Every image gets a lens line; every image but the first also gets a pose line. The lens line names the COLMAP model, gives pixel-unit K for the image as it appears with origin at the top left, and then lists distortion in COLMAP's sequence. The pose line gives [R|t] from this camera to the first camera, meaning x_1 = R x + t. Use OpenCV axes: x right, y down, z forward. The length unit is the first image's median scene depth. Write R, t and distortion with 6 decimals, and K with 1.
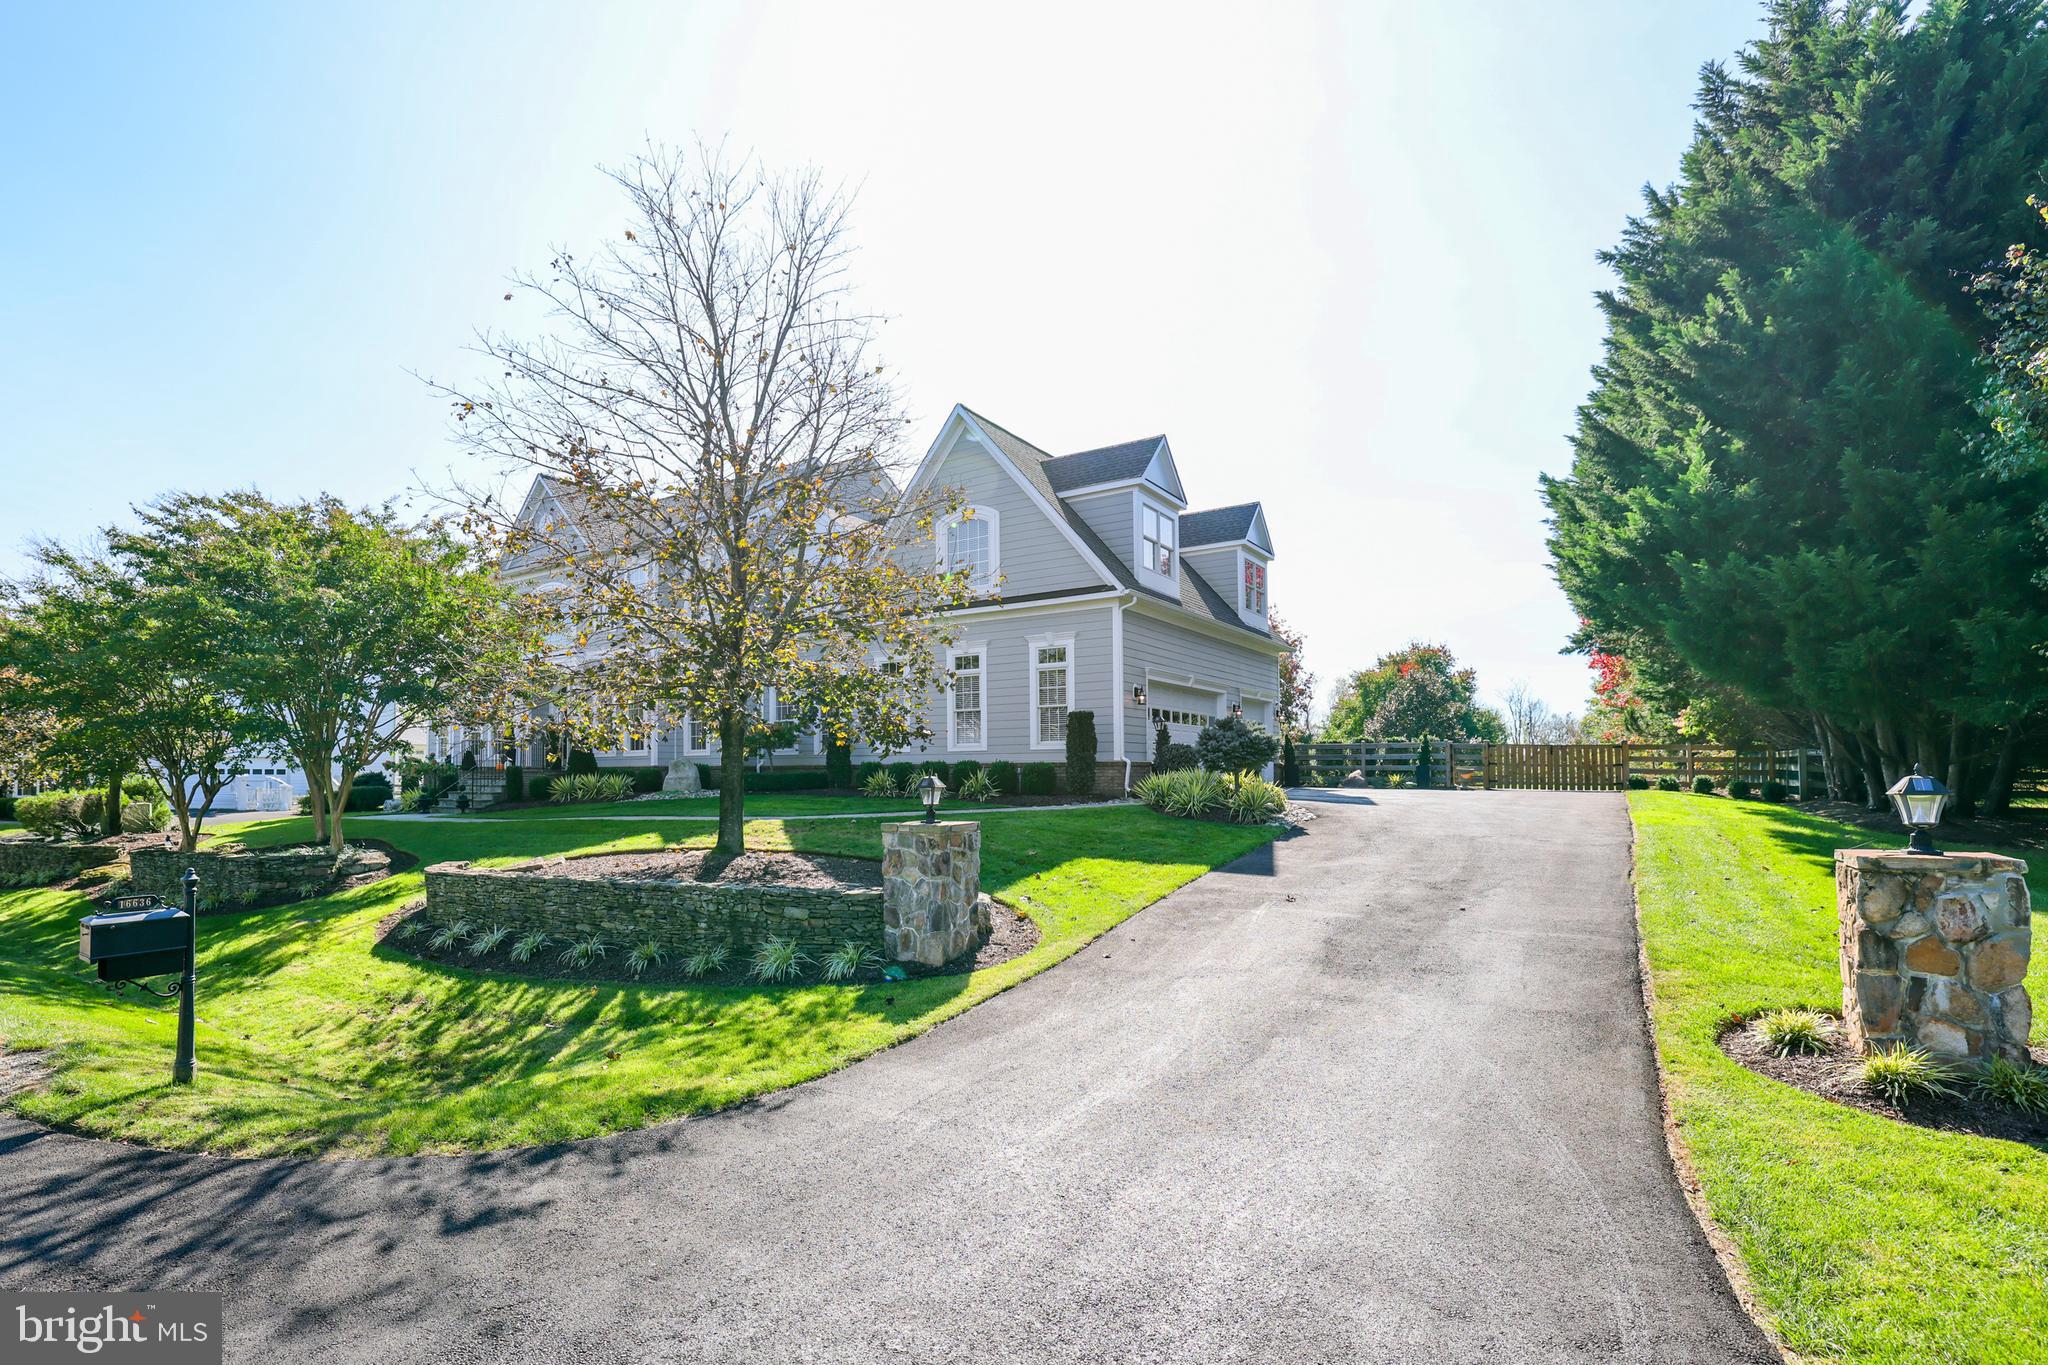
lens RADIAL K [[938.2, 0, 1012.5], [0, 938.2, 661.2], [0, 0, 1]] dist [-0.019769, 0.000463]
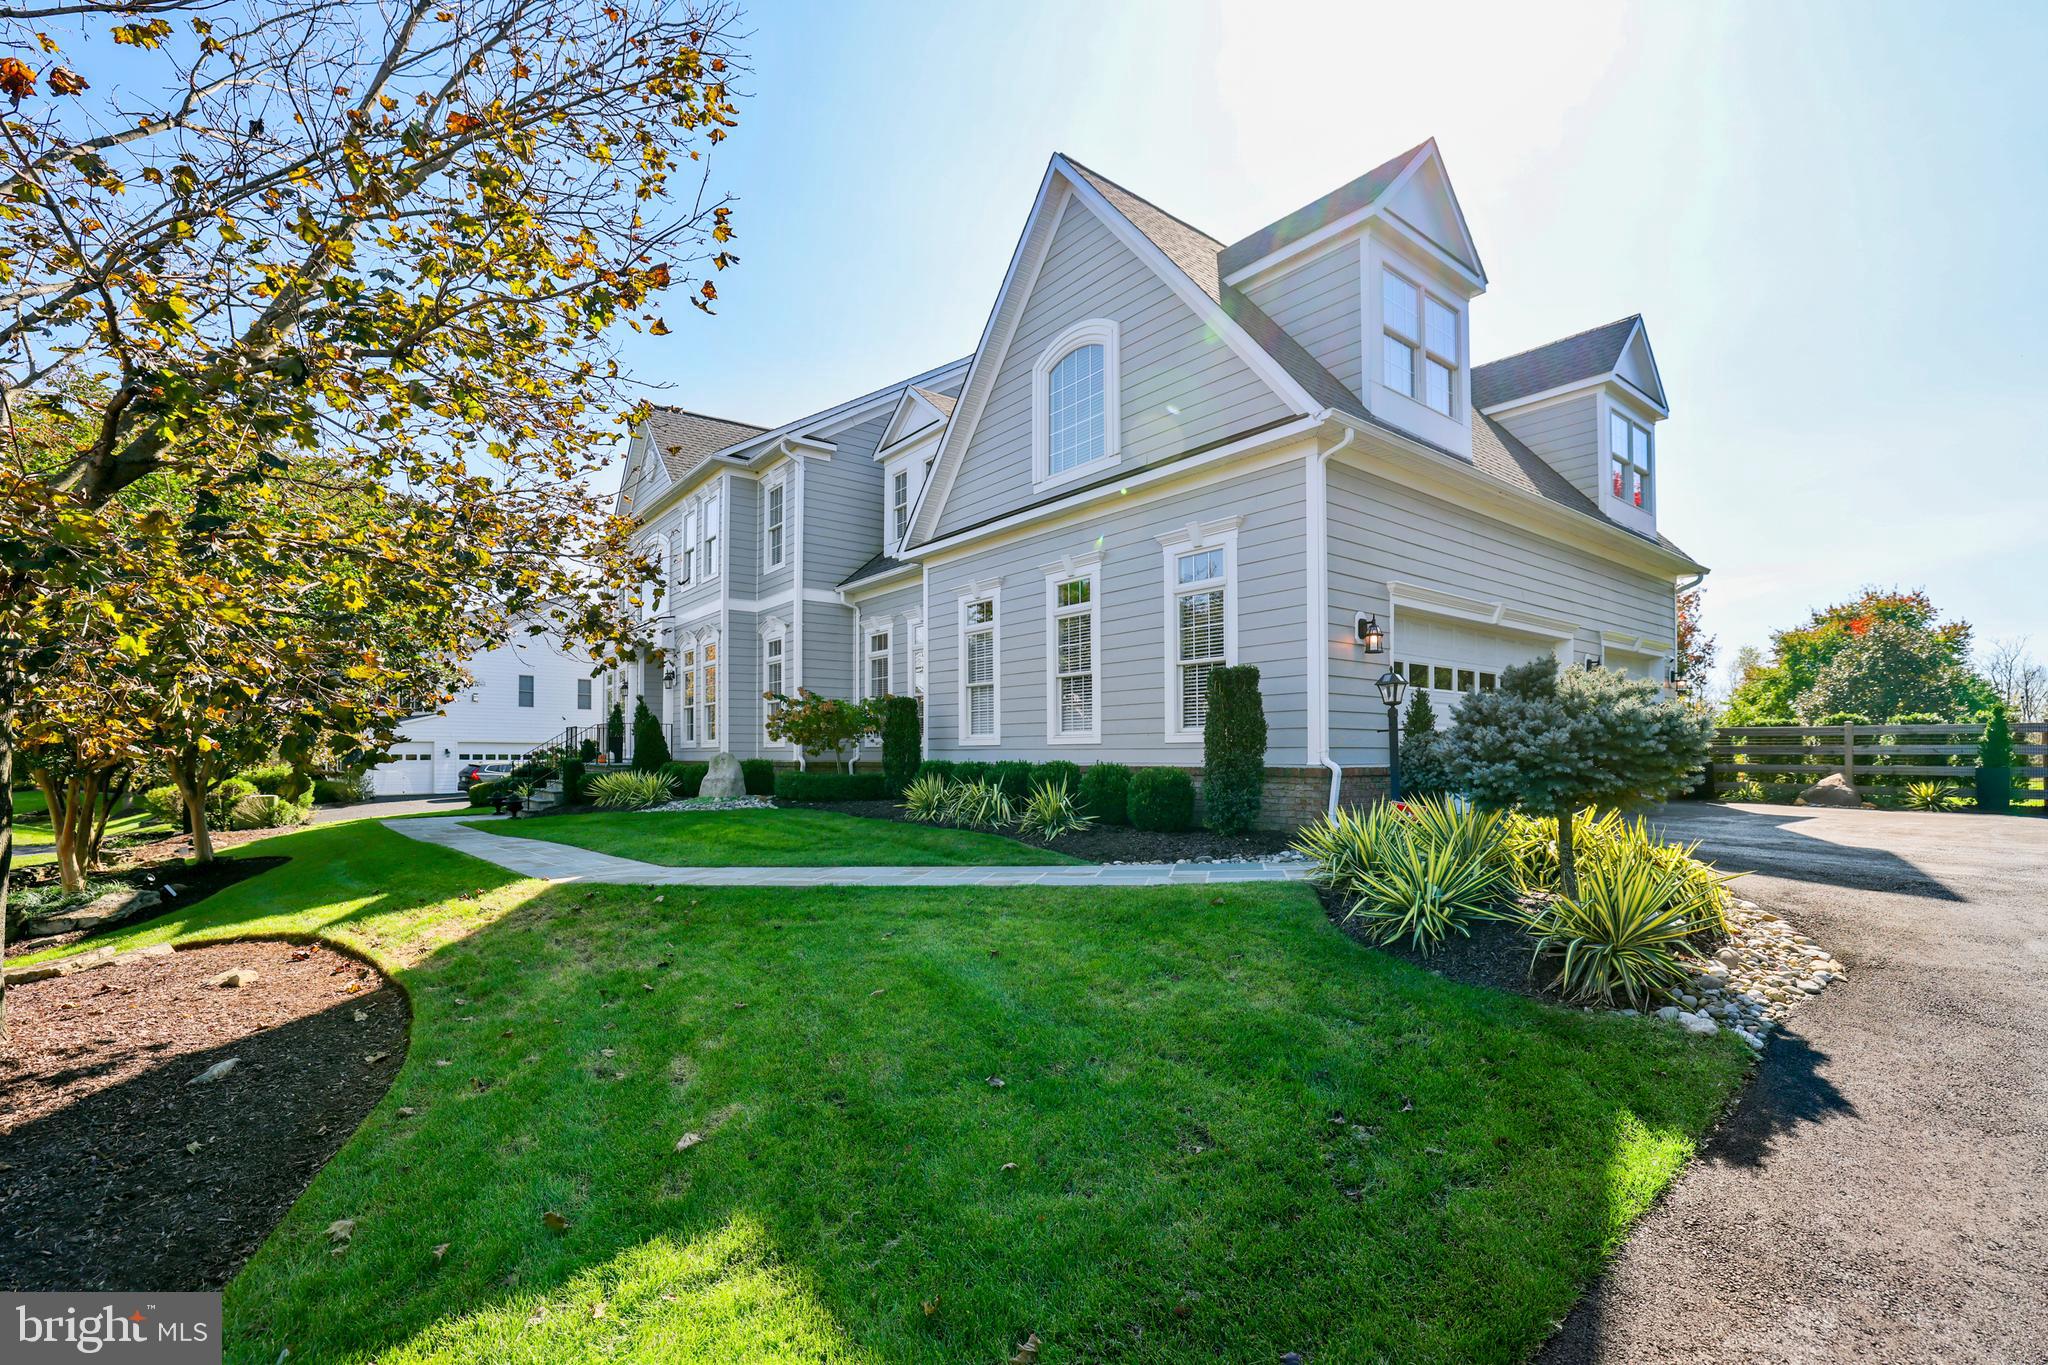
lens RADIAL K [[942.2, 0, 1051.8], [0, 942.2, 701.9], [0, 0, 1]] dist [-0.019041, 0.000690]
pose [[0.954243, -0.012482, -0.298772, 0.103499], [0.030963, 0.997882, 0.057206, 0.031945], [0.297425, -0.063839, 0.952609, 0.393728]]
